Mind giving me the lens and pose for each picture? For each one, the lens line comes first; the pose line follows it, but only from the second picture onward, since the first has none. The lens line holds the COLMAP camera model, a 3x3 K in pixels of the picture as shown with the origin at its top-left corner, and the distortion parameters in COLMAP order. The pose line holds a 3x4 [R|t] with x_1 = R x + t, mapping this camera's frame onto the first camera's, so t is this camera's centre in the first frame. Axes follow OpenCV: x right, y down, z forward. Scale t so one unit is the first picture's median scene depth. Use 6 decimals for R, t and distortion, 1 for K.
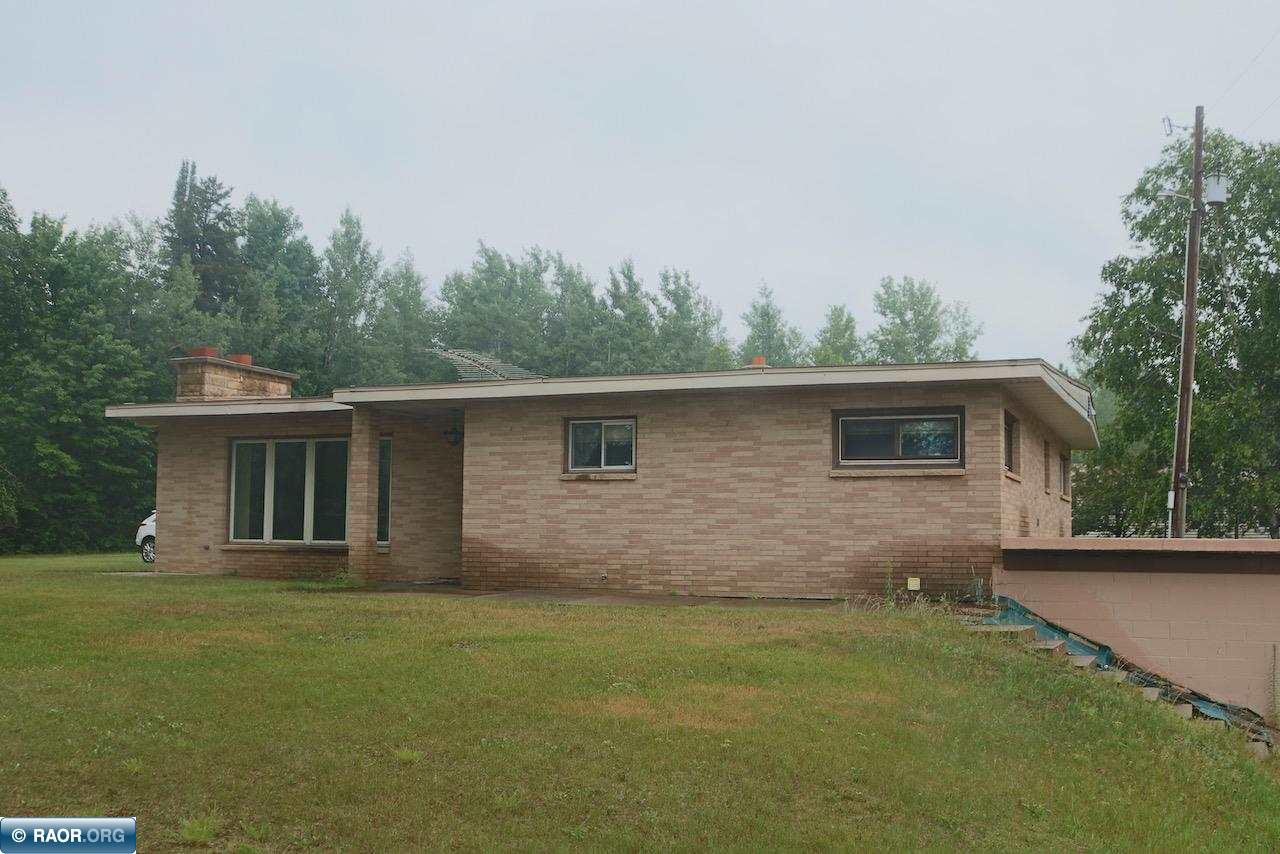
lens RADIAL K [[1303.7, 0, 637.5], [0, 1303.7, 430.3], [0, 0, 1]] dist [-0.116802, 0.000000]
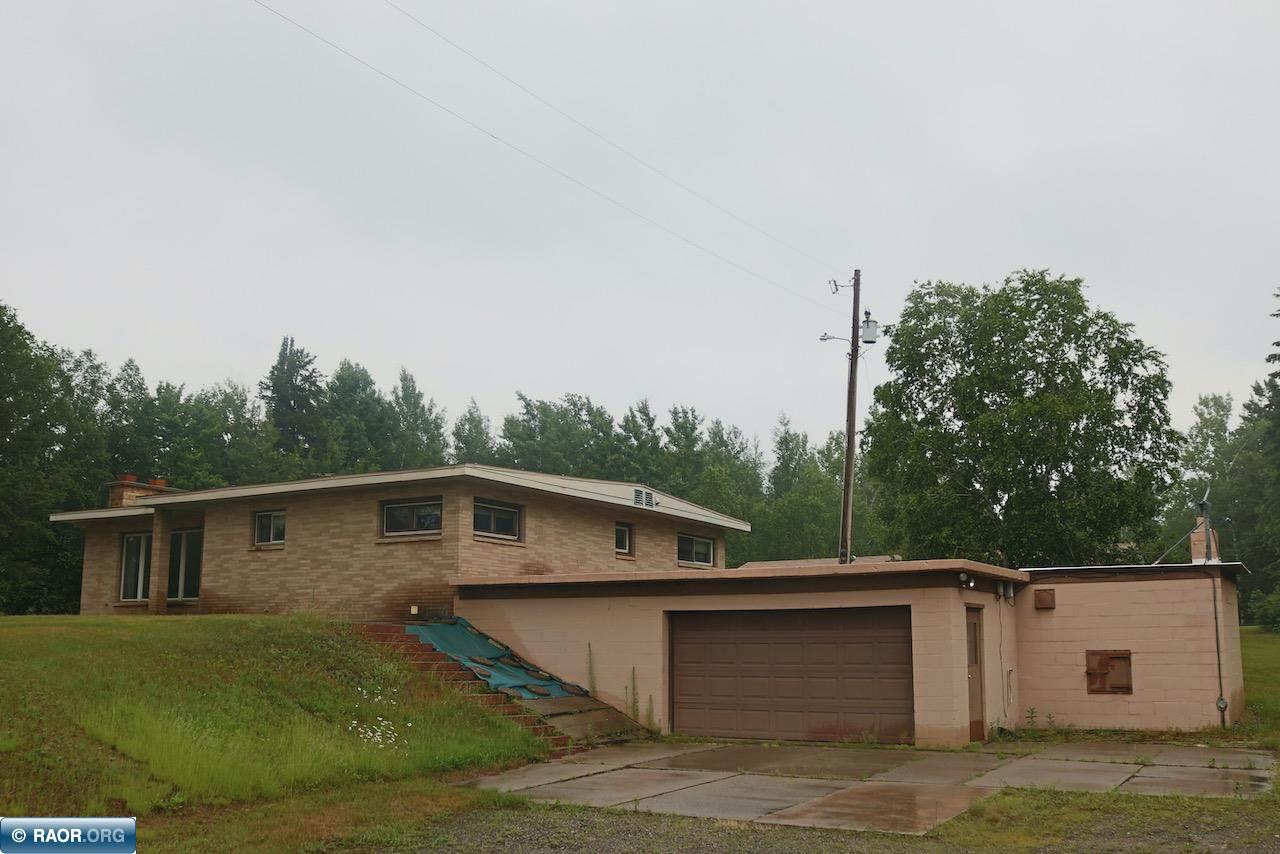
lens RADIAL K [[1154.3, 0, 640.1], [0, 1154.3, 433.1], [0, 0, 1]] dist [-0.140948, 0.072403]
pose [[0.990113, -0.036258, -0.135505, 0.597400], [0.022495, 0.994556, -0.101750, 0.046546], [0.138457, 0.097695, 0.985538, -0.304398]]
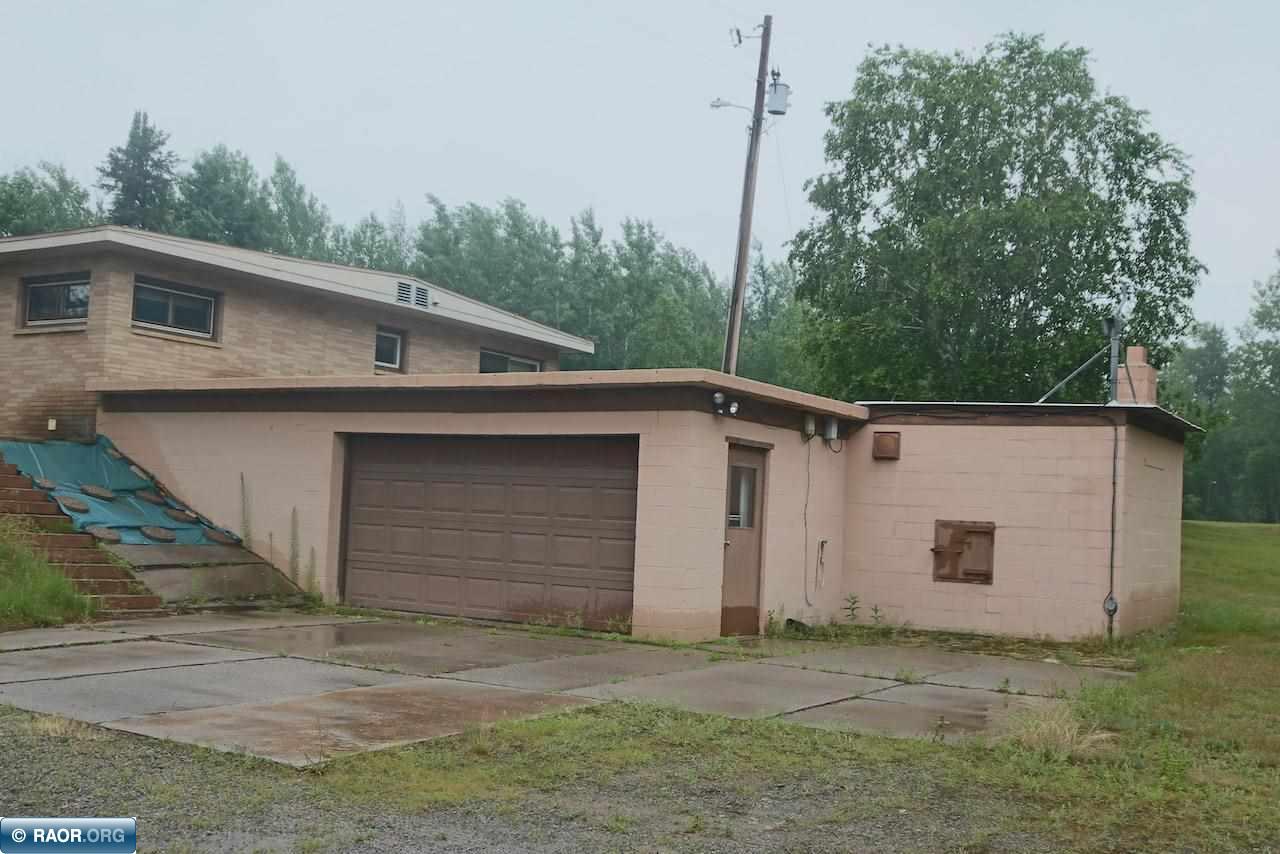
lens RADIAL K [[1370.3, 0, 645.0], [0, 1370.3, 433.5], [0, 0, 1]] dist [-0.098272, 0.000000]
pose [[0.990247, 0.023619, -0.137309, 0.796285], [-0.021229, 0.999597, 0.018844, 0.081459], [0.137699, -0.015745, 0.990349, -0.104641]]
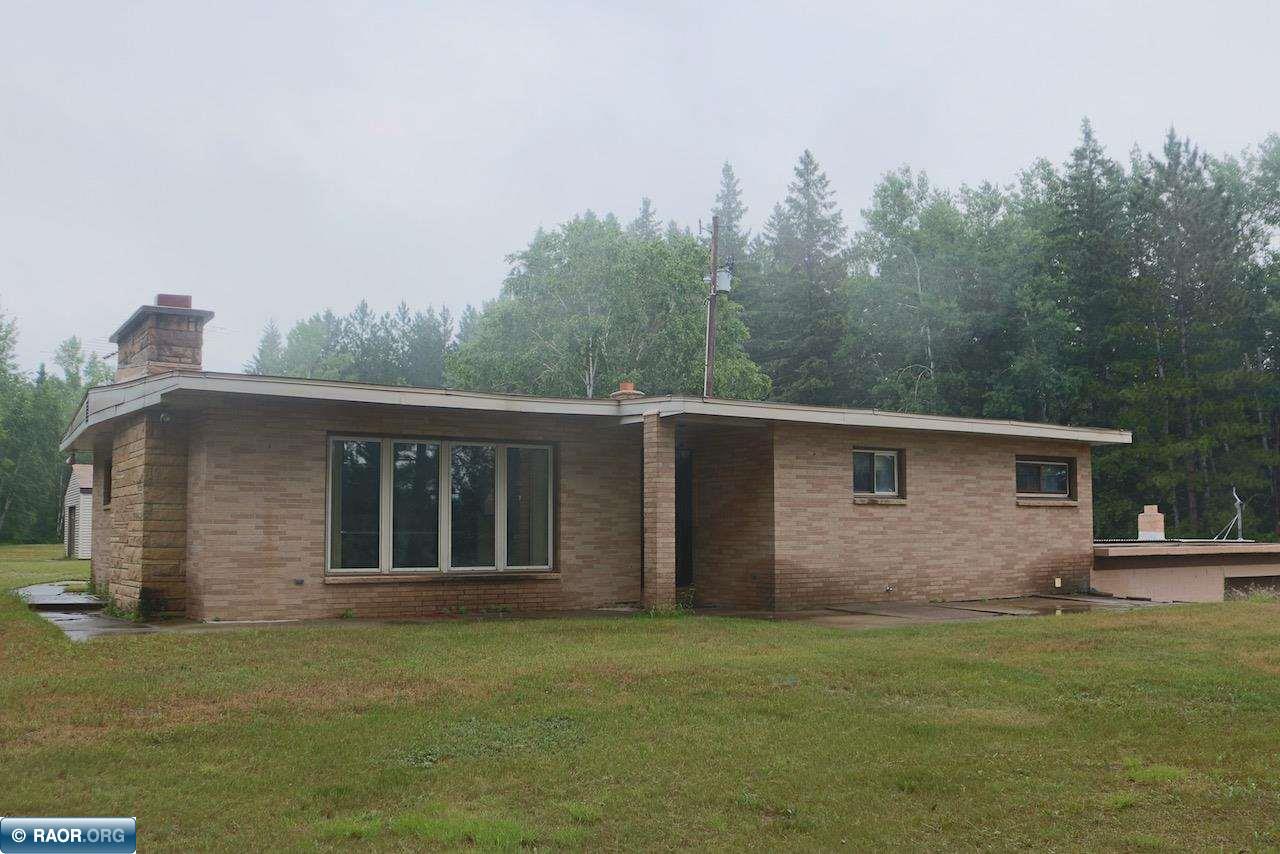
lens RADIAL K [[1154.3, 0, 634.5], [0, 1154.3, 426.4], [0, 0, 1]] dist [-0.140948, 0.072403]
pose [[0.571213, 0.066114, 0.818135, -0.936425], [-0.060000, 0.997447, -0.038714, 0.021716], [-0.818606, -0.026974, 0.573722, 0.595776]]
